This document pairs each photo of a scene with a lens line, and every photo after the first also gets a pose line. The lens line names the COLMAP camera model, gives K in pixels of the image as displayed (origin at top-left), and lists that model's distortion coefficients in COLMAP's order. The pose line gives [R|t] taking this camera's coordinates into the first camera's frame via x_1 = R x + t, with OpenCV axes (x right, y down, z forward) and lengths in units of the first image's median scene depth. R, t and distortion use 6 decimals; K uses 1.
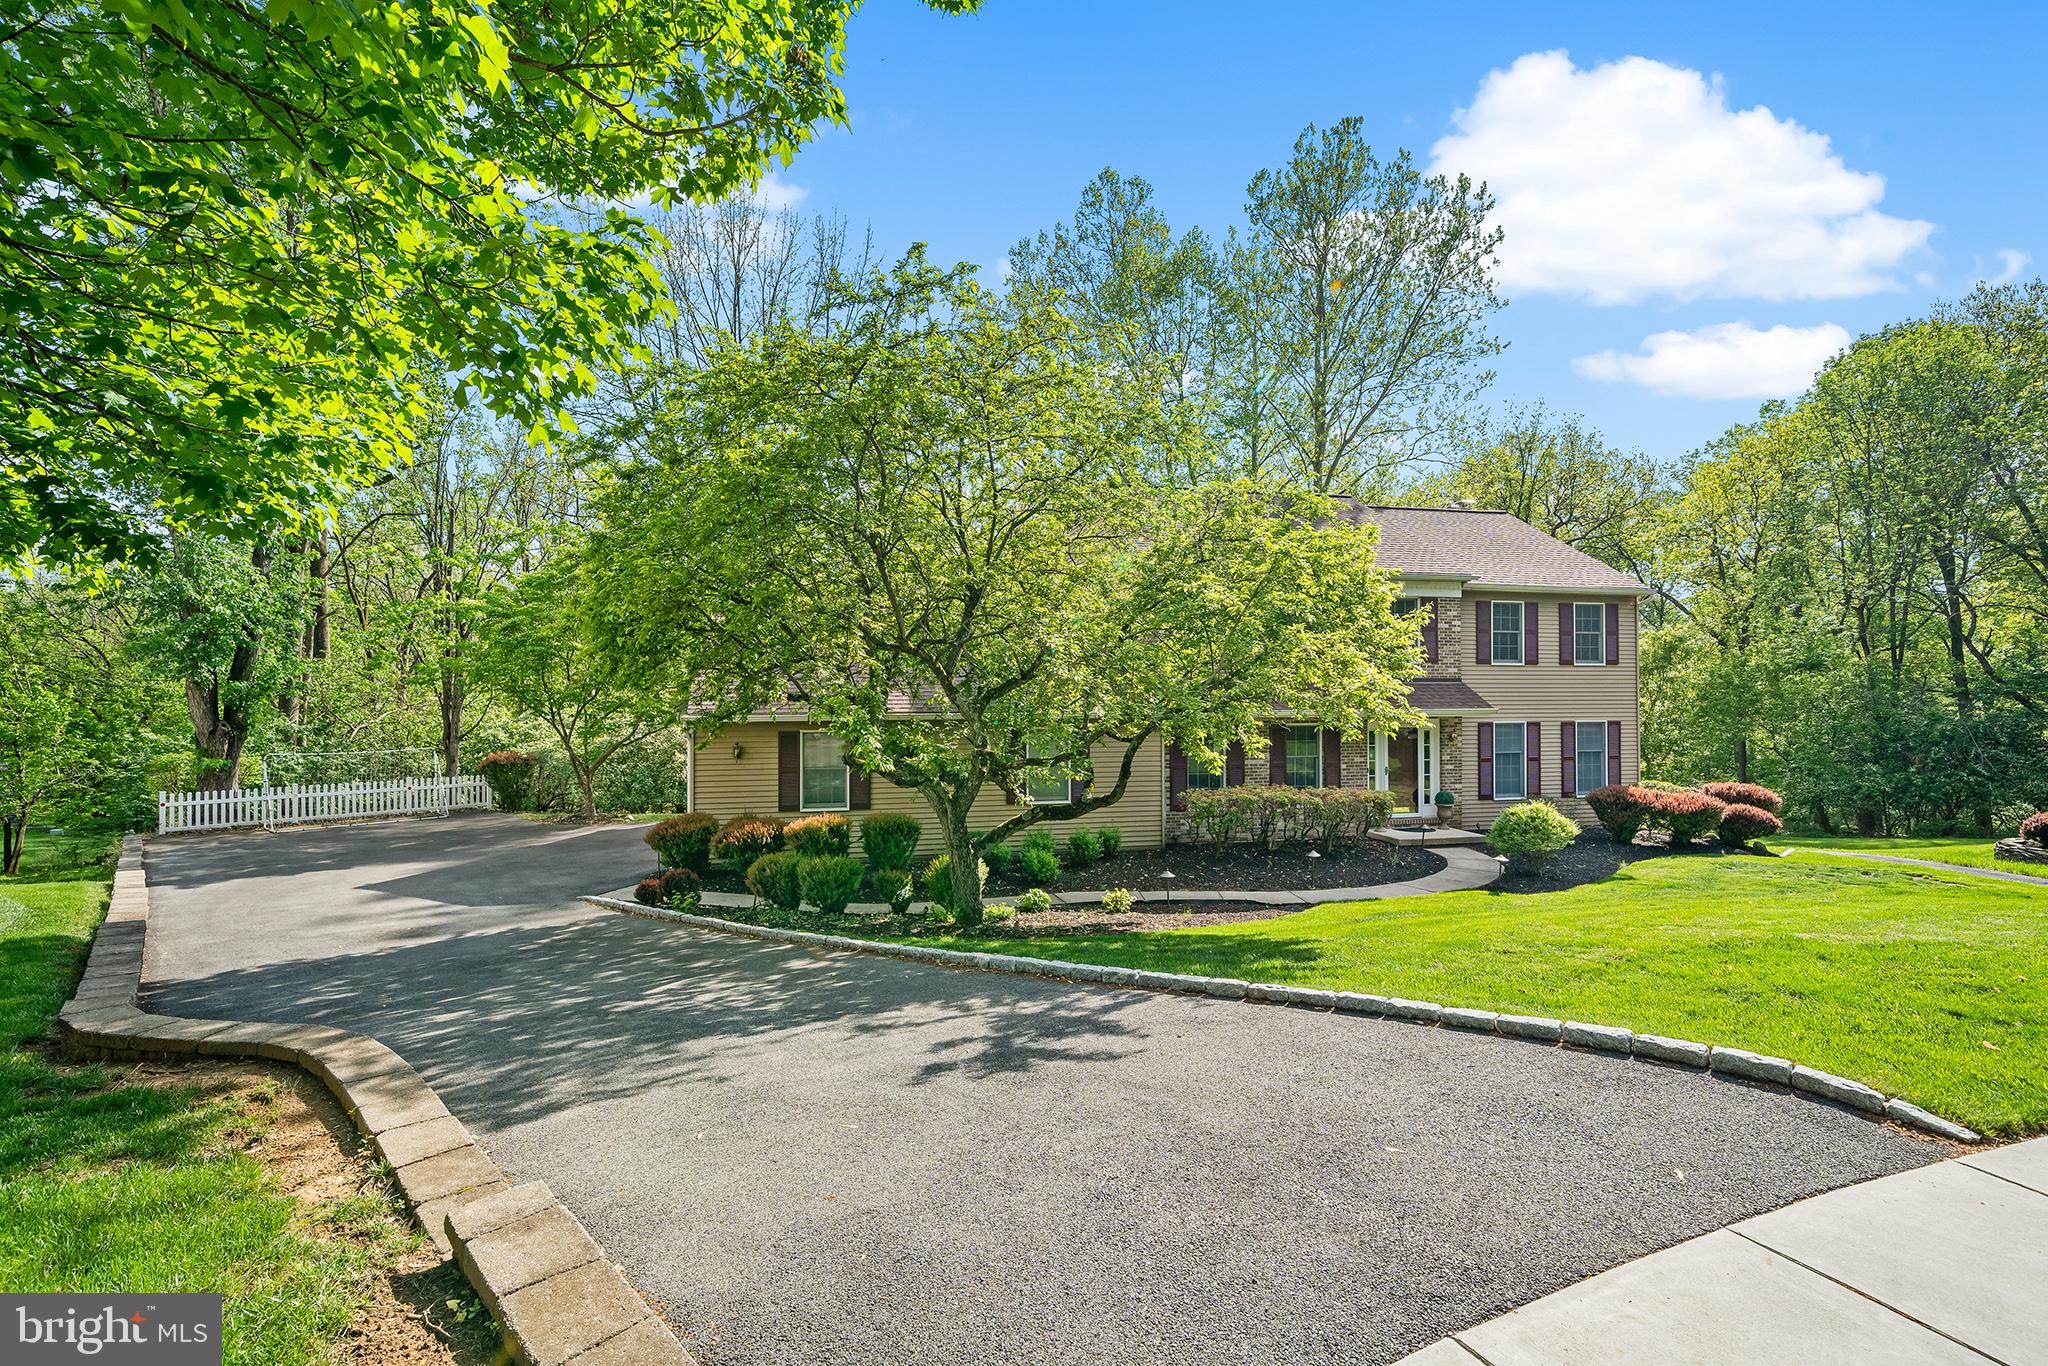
lens RADIAL K [[936.3, 0, 964.8], [0, 936.3, 659.6], [0, 0, 1]] dist [0.002090, 0.000441]
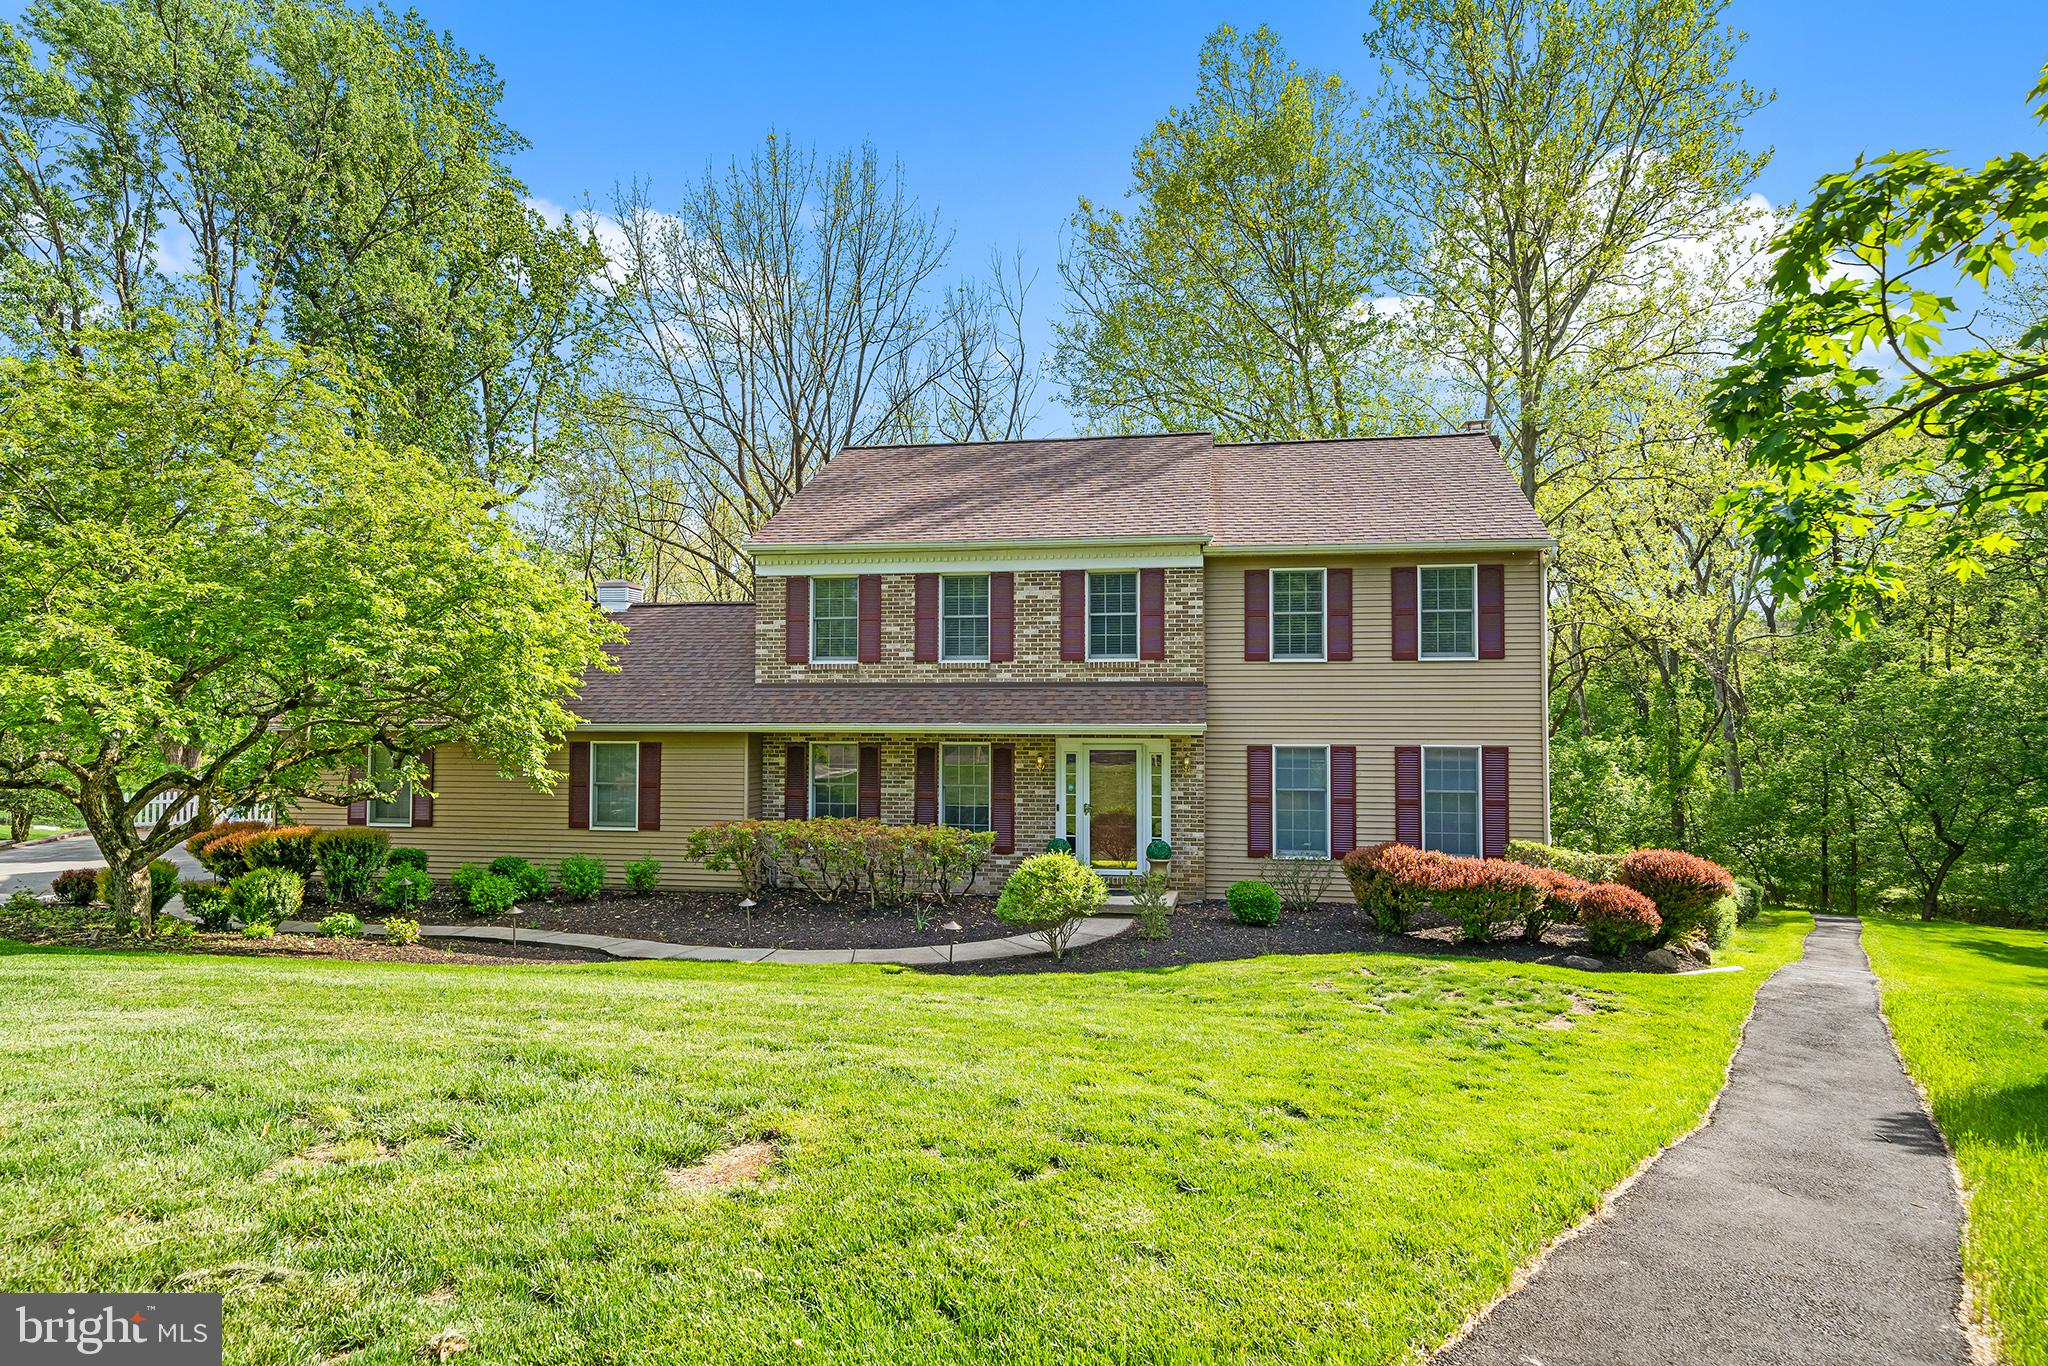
lens RADIAL K [[1141.5, 0, 1039.3], [0, 1141.5, 673.9], [0, 0, 1]] dist [-0.000143, -0.000263]
pose [[0.915364, -0.013502, -0.402402, 0.747592], [0.011884, 0.999908, -0.006517, 0.017797], [0.402453, 0.001183, 0.915440, 0.162312]]
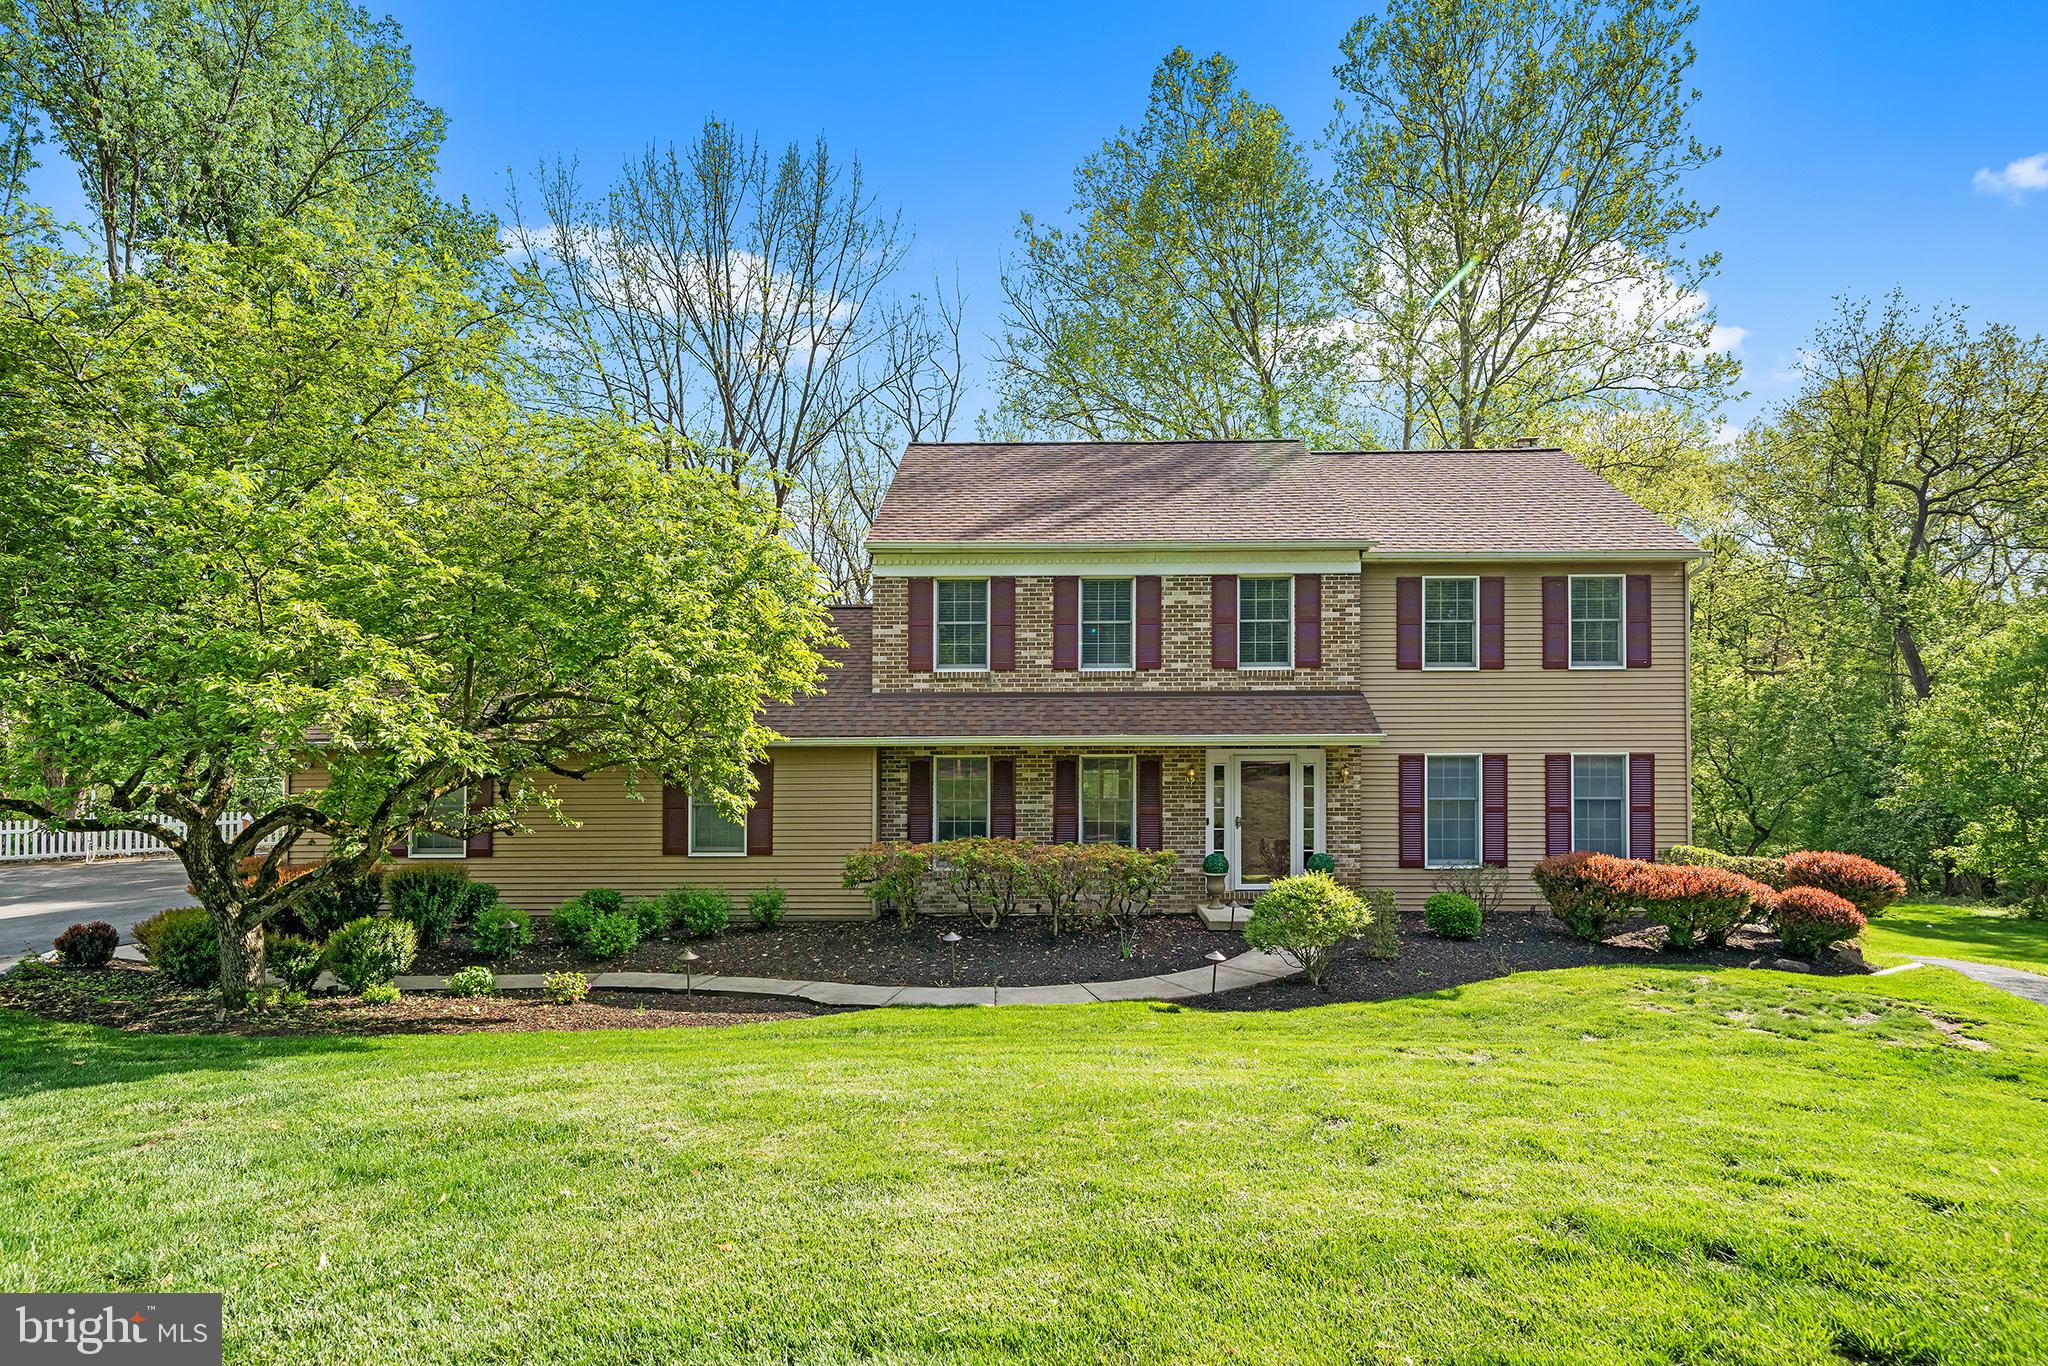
lens RADIAL K [[1075.9, 0, 1008.9], [0, 1075.9, 697.5], [0, 0, 1]] dist [0.000030, -0.002594]
pose [[0.967125, -0.010547, -0.254082, 0.471683], [0.013287, 0.999871, 0.009072, 0.014175], [0.253954, -0.012150, 0.967140, 0.165452]]
